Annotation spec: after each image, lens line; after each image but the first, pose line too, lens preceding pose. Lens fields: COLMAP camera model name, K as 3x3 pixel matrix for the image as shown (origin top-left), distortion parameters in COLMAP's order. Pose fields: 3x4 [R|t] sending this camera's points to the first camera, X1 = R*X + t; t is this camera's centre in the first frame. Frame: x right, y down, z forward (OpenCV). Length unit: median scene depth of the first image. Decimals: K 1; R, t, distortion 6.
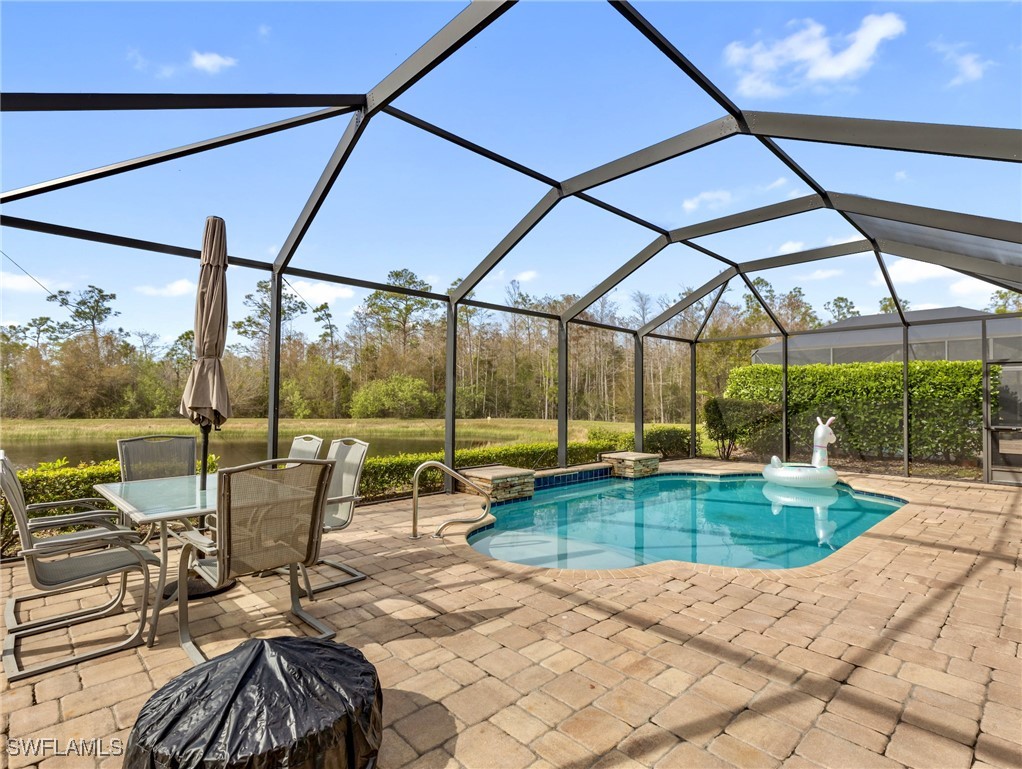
lens RADIAL K [[519.2, 0, 514.0], [0, 519.2, 382.2], [0, 0, 1]] dist [0.009537, -0.003457]
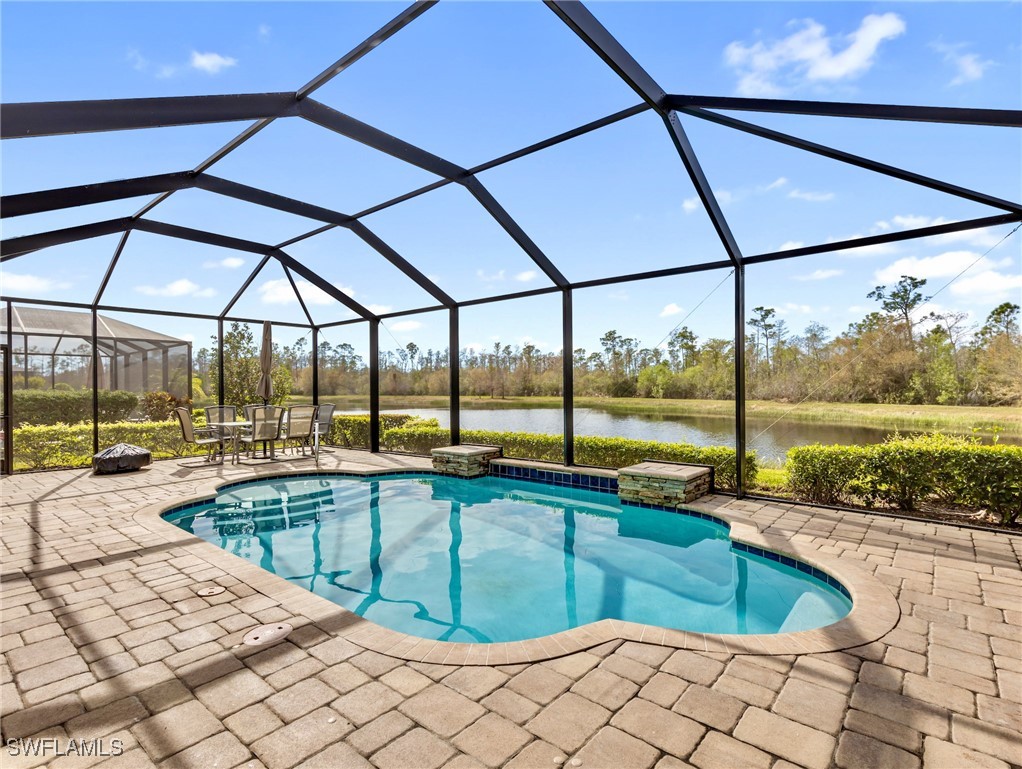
lens RADIAL K [[519.2, 0, 516.6], [0, 519.2, 383.4], [0, 0, 1]] dist [0.009537, -0.003457]
pose [[0.110372, -0.013565, -0.993798, 0.758379], [0.042180, 0.999070, -0.008952, 0.029980], [0.992995, -0.040930, 0.110842, 0.684968]]
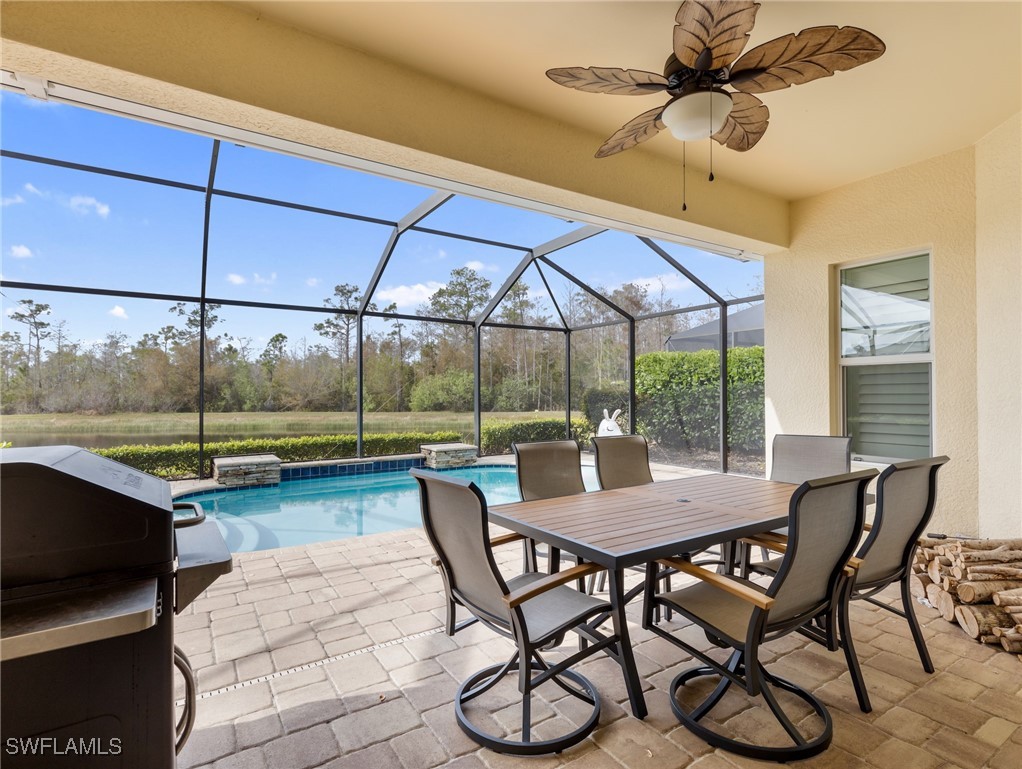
lens RADIAL K [[519.2, 0, 517.3], [0, 519.2, 381.1], [0, 0, 1]] dist [0.009537, -0.003457]
pose [[0.981725, -0.014481, -0.189755, 0.493845], [0.016485, 0.999824, 0.008989, 0.007235], [0.189591, -0.011953, 0.981790, 0.041461]]
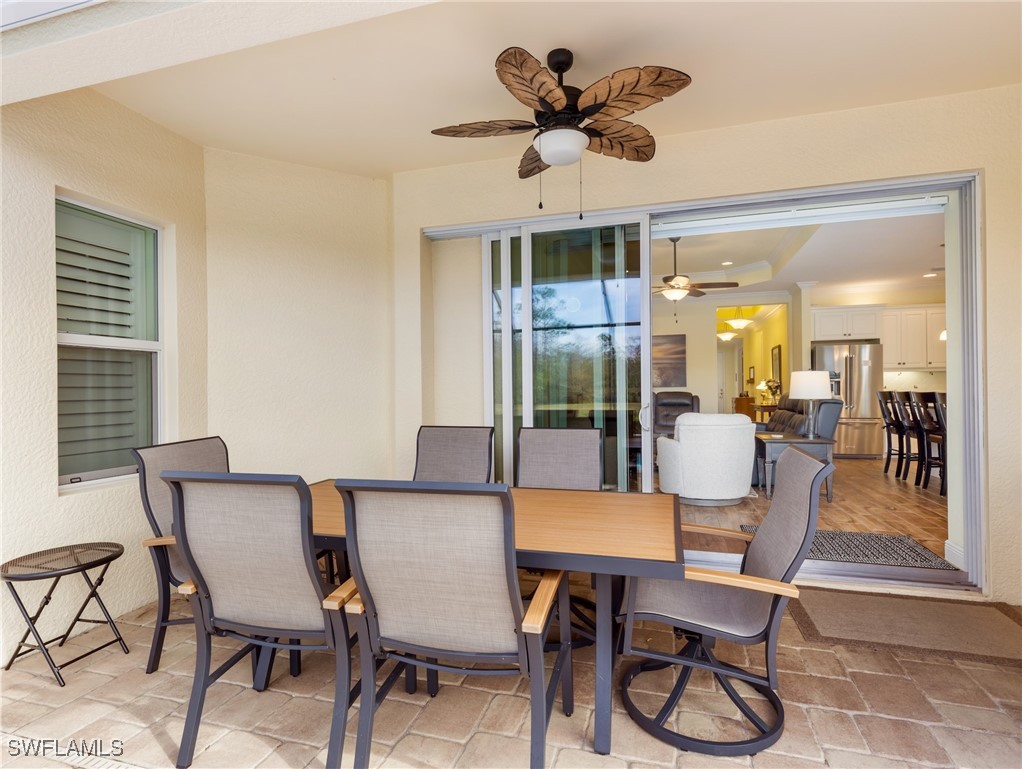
lens RADIAL K [[519.2, 0, 511.3], [0, 519.2, 392.2], [0, 0, 1]] dist [0.009537, -0.003457]
pose [[-0.487541, -0.005308, 0.873084, 0.326687], [-0.023681, 0.999694, -0.007146, 0.023715], [-0.872779, -0.024159, -0.487517, 0.389947]]
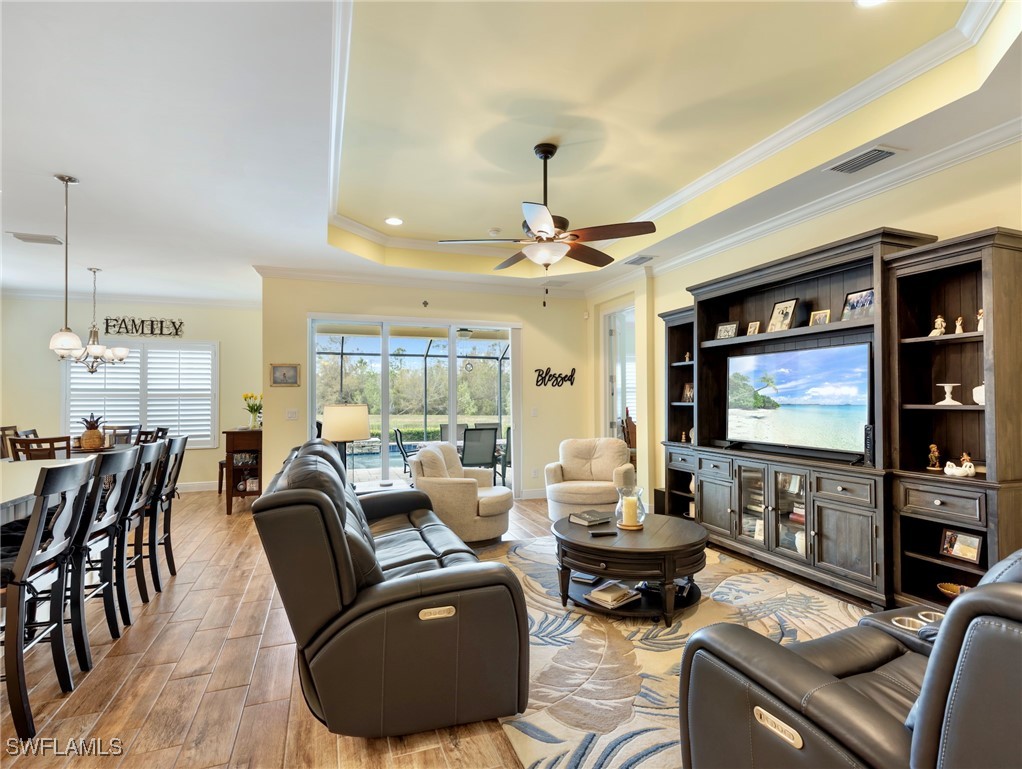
lens RADIAL K [[519.2, 0, 516.9], [0, 519.2, 387.5], [0, 0, 1]] dist [0.009537, -0.003457]
pose [[0.918444, -0.020215, -0.395035, 0.885046], [0.025836, 0.999626, 0.008914, -0.018790], [0.394707, -0.018393, 0.918623, -0.396972]]
